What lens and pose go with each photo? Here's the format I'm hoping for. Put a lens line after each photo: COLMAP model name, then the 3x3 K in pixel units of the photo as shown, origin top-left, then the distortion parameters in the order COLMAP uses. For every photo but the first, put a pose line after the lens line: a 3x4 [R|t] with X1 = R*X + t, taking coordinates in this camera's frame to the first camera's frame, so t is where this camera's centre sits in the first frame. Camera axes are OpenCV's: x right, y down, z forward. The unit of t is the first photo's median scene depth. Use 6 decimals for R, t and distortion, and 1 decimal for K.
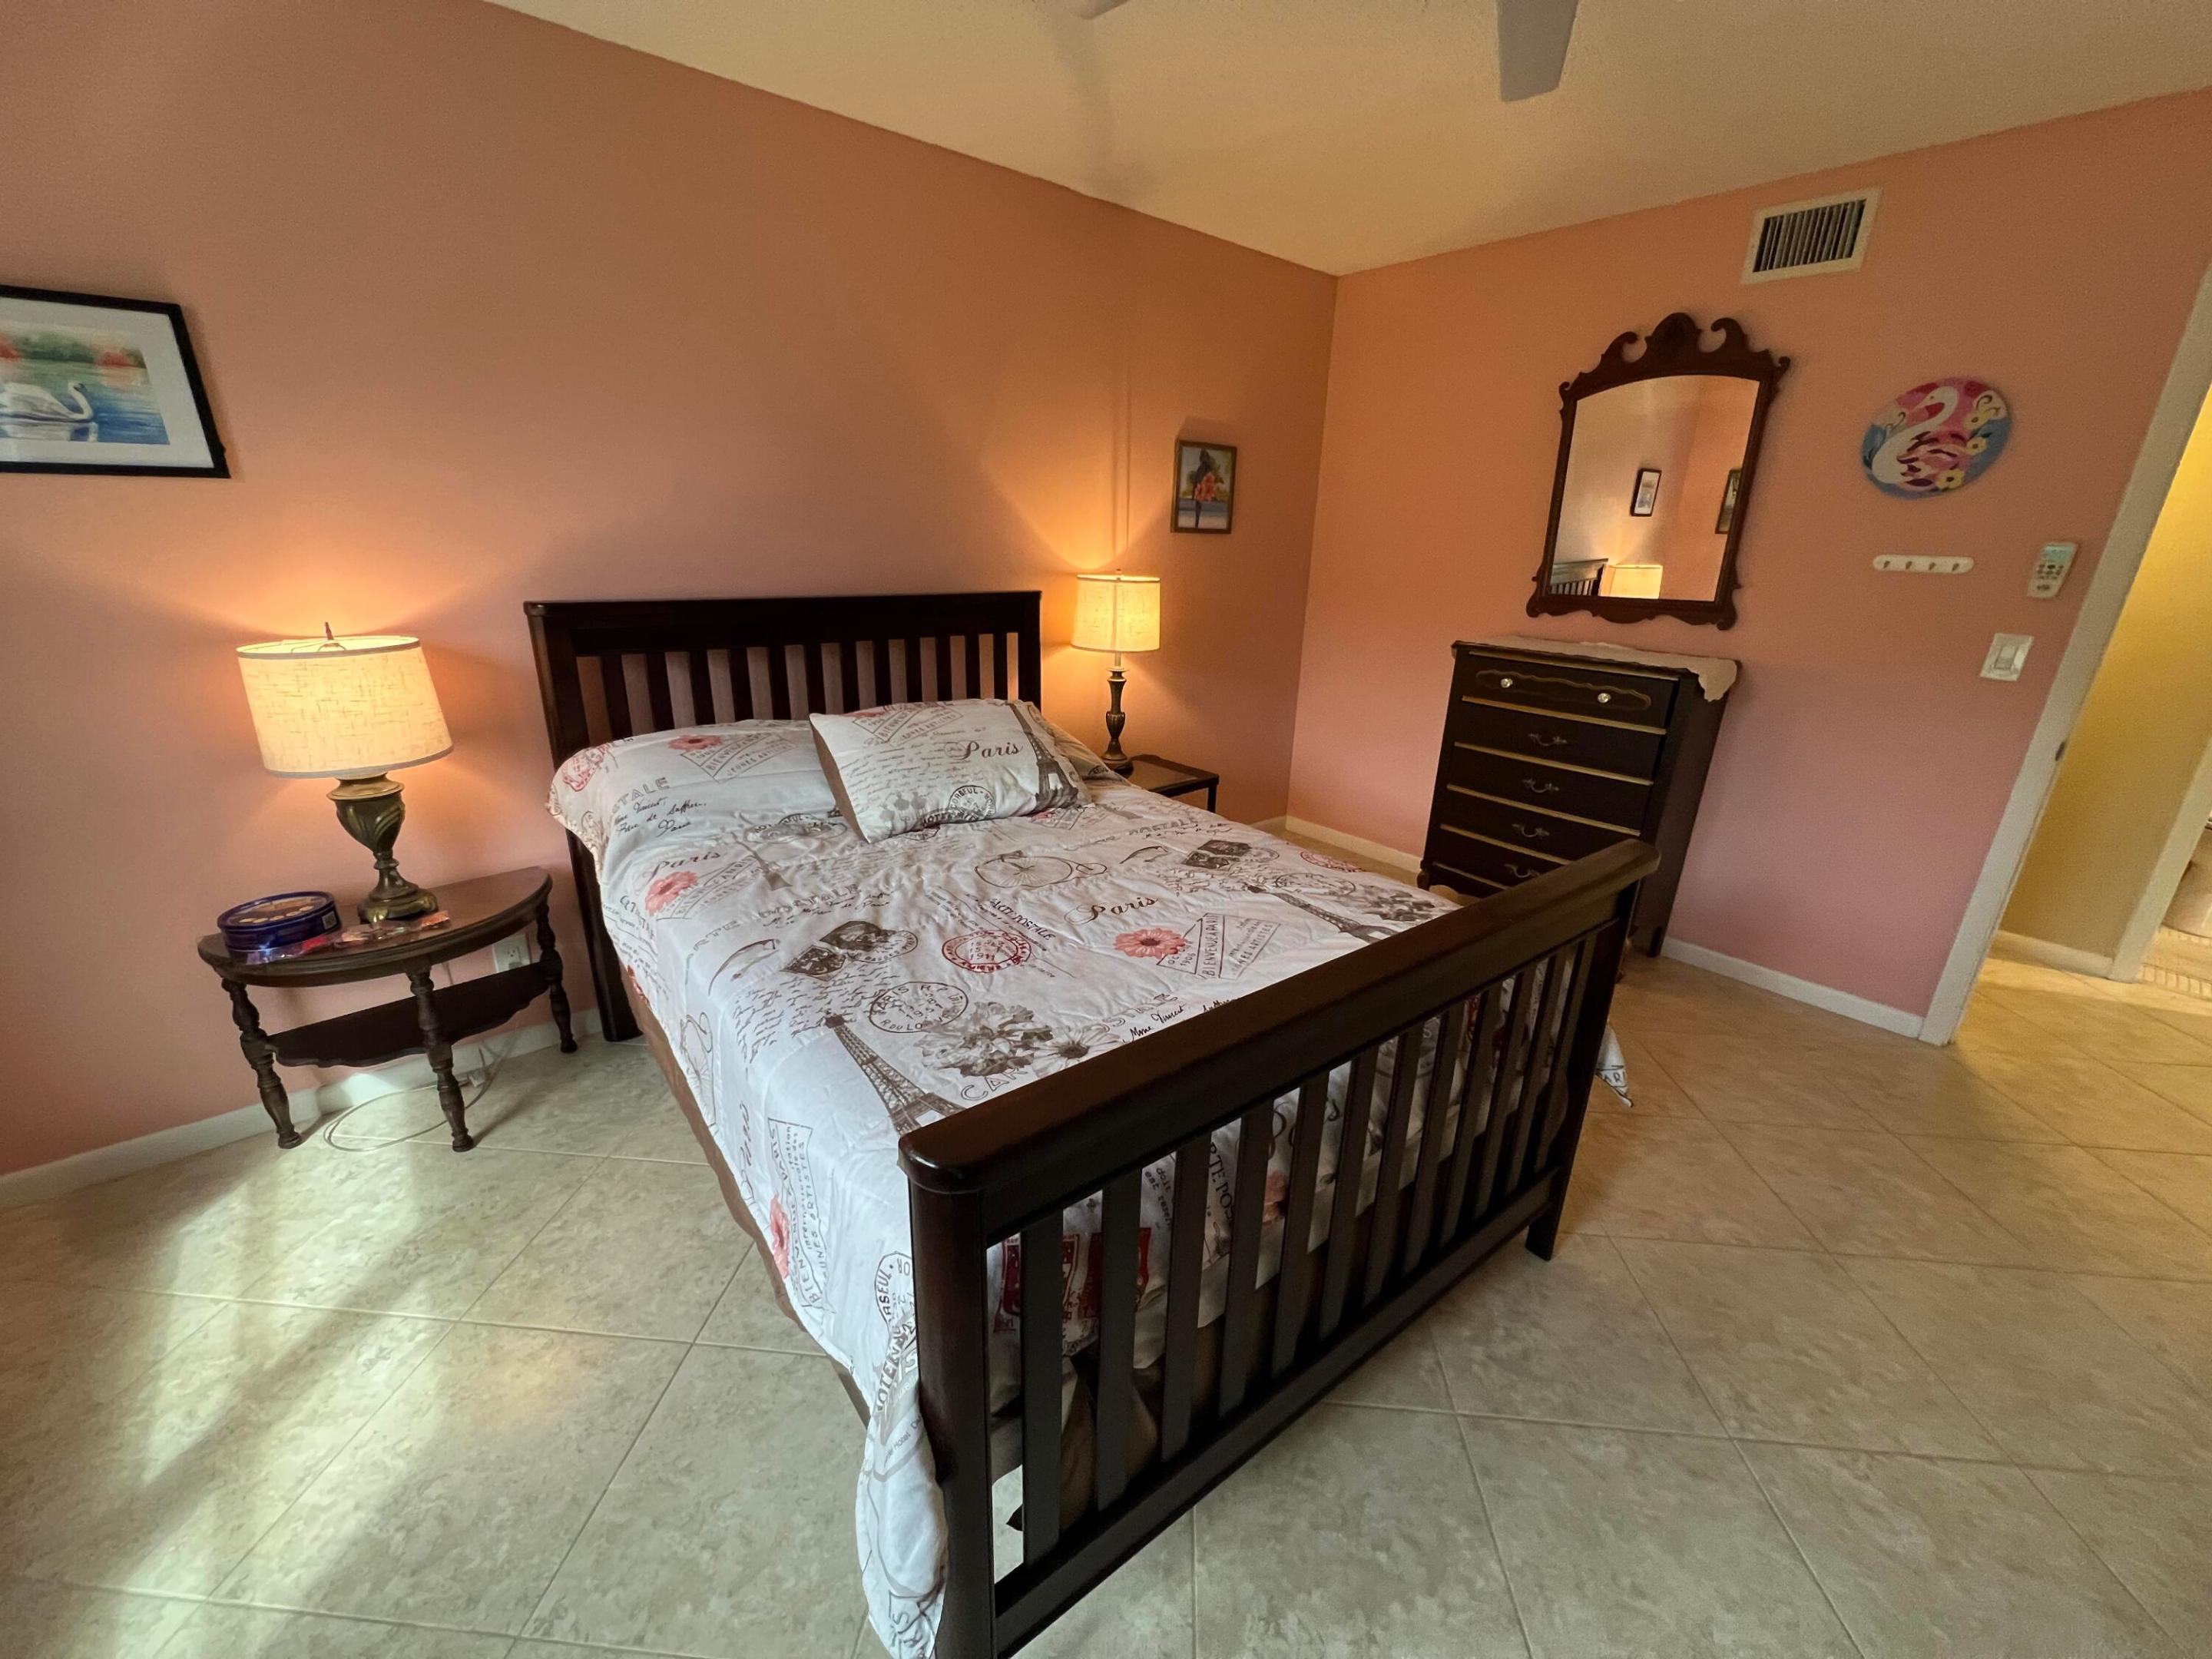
lens RADIAL K [[881.4, 0, 1114.7], [0, 881.4, 820.5], [0, 0, 1]] dist [-0.001865, 0.000171]
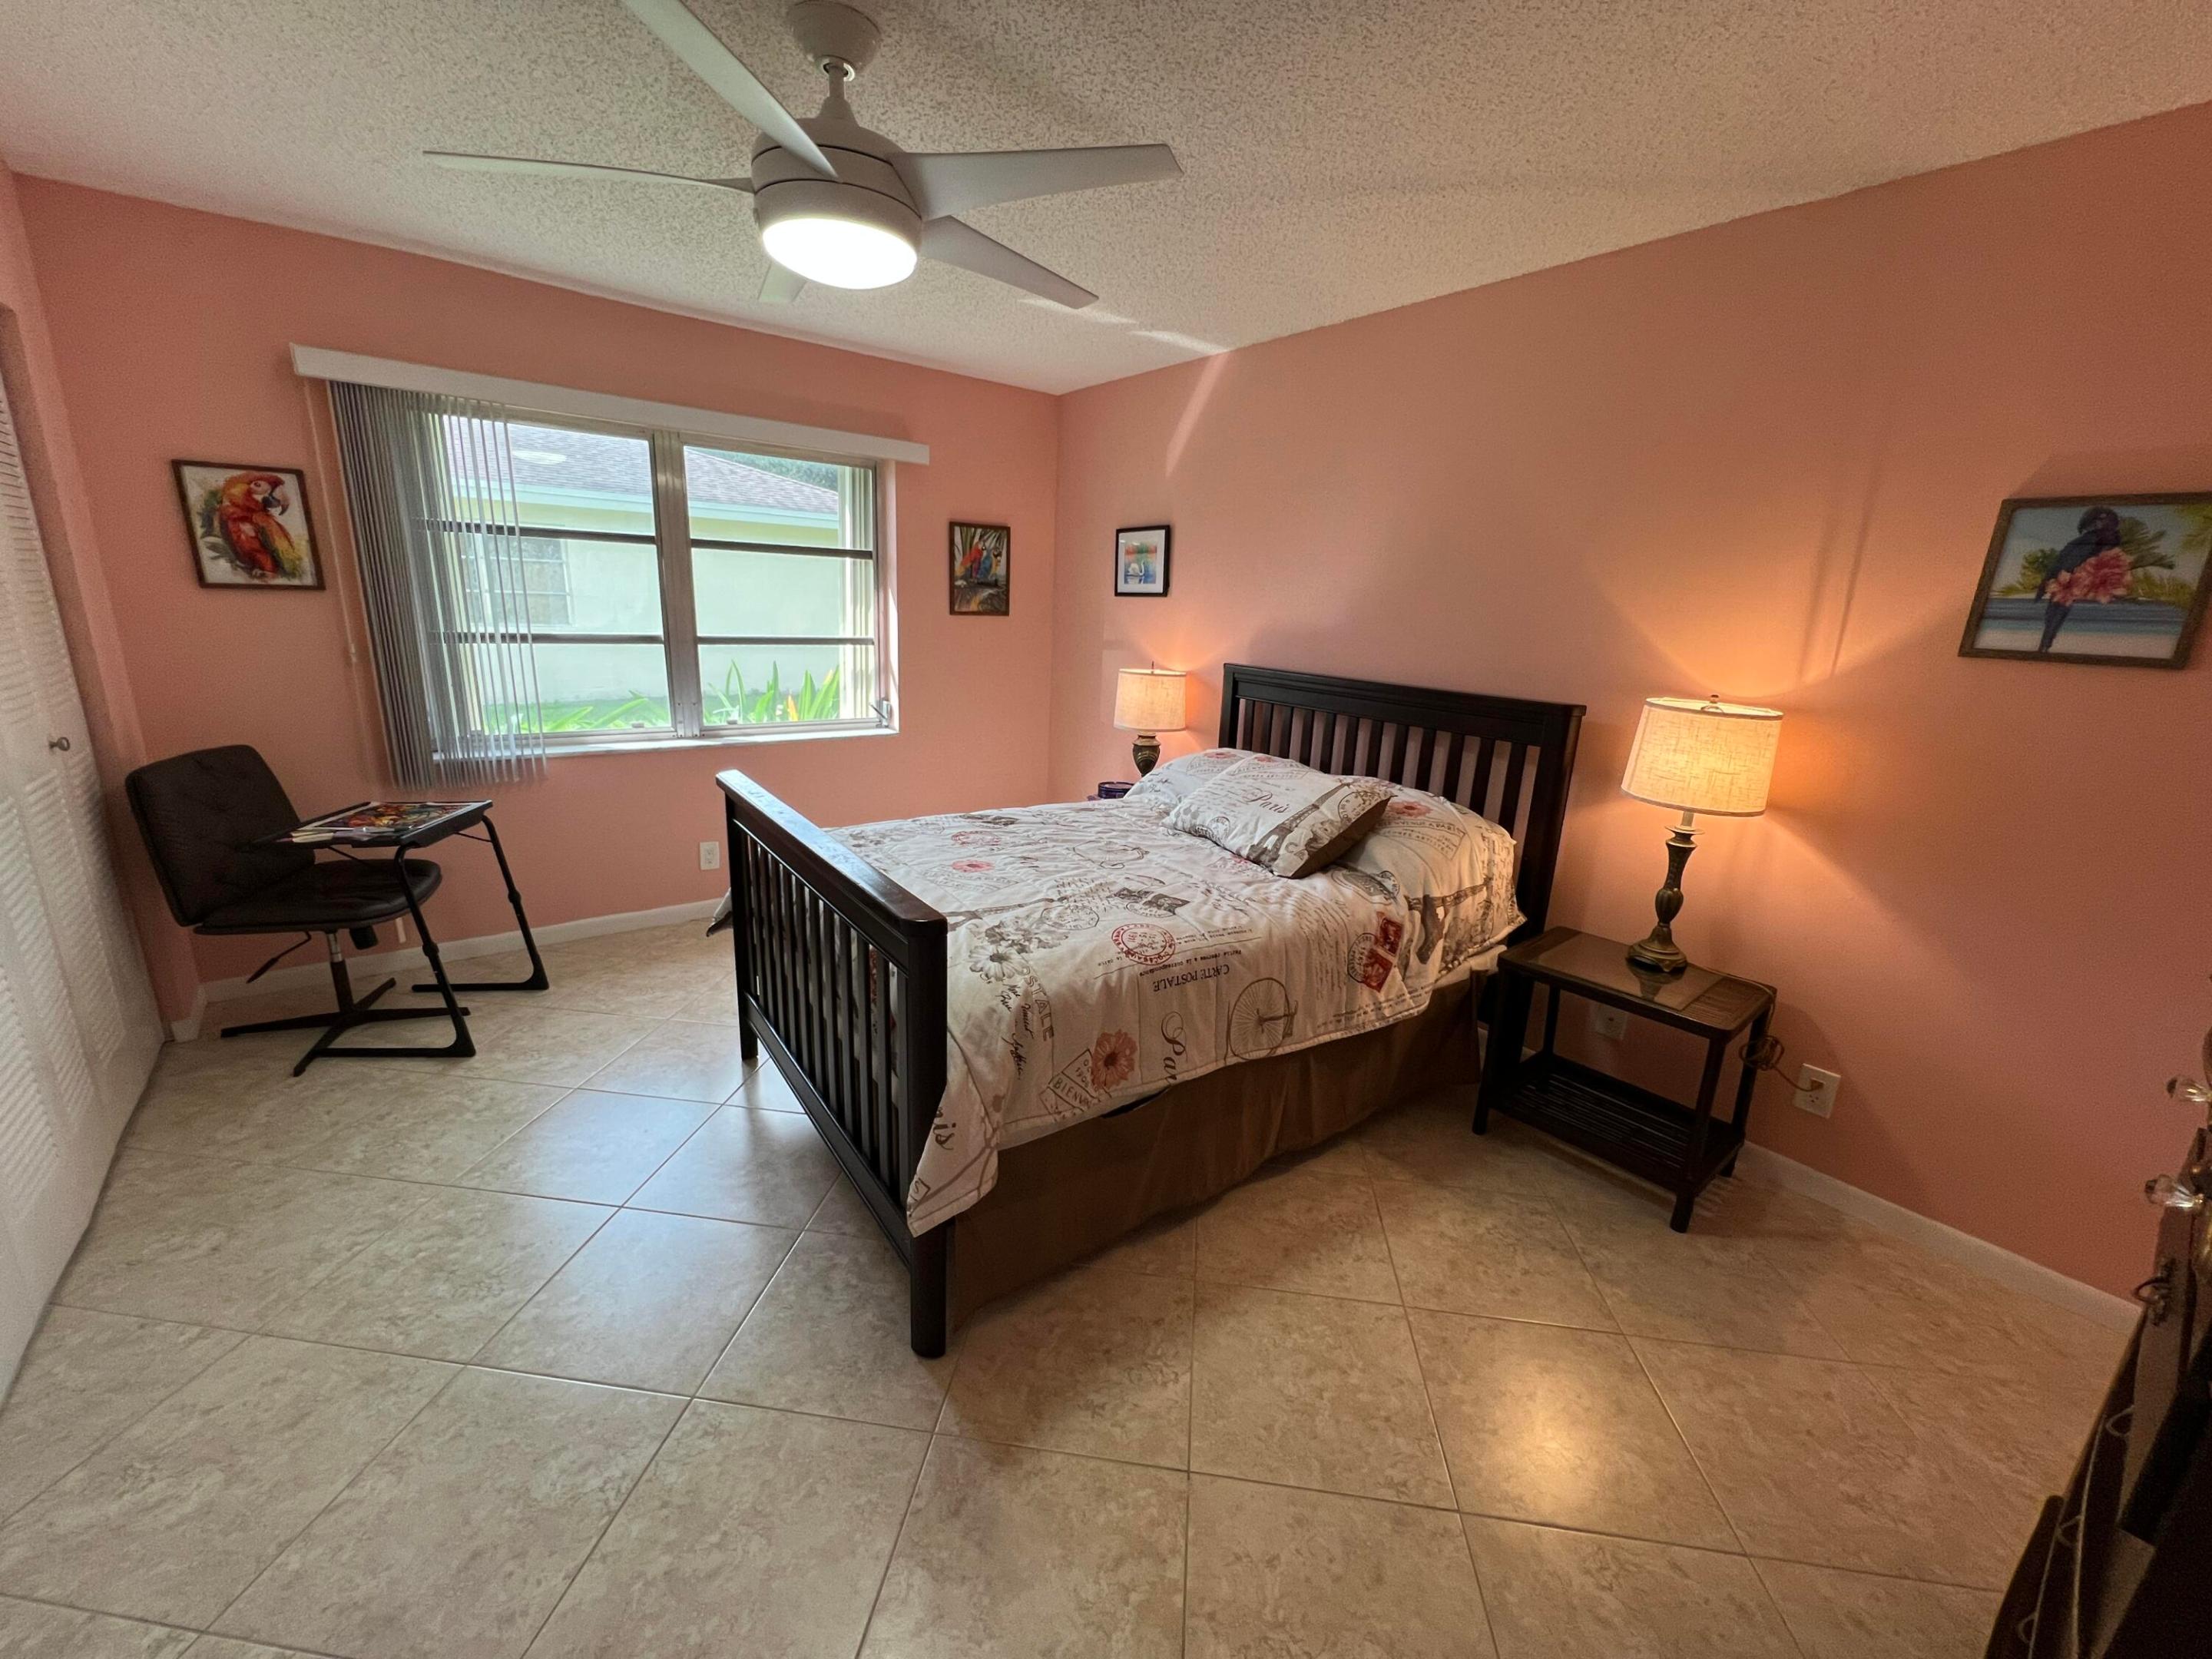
lens RADIAL K [[878.2, 0, 1117.0], [0, 878.2, 834.8], [0, 0, 1]] dist [-0.003848, -0.000637]
pose [[-0.020886, 0.228802, -0.973249, 1.035284], [-0.360834, 0.906125, 0.220765, -0.232111], [0.932396, 0.355792, 0.063634, 0.766937]]
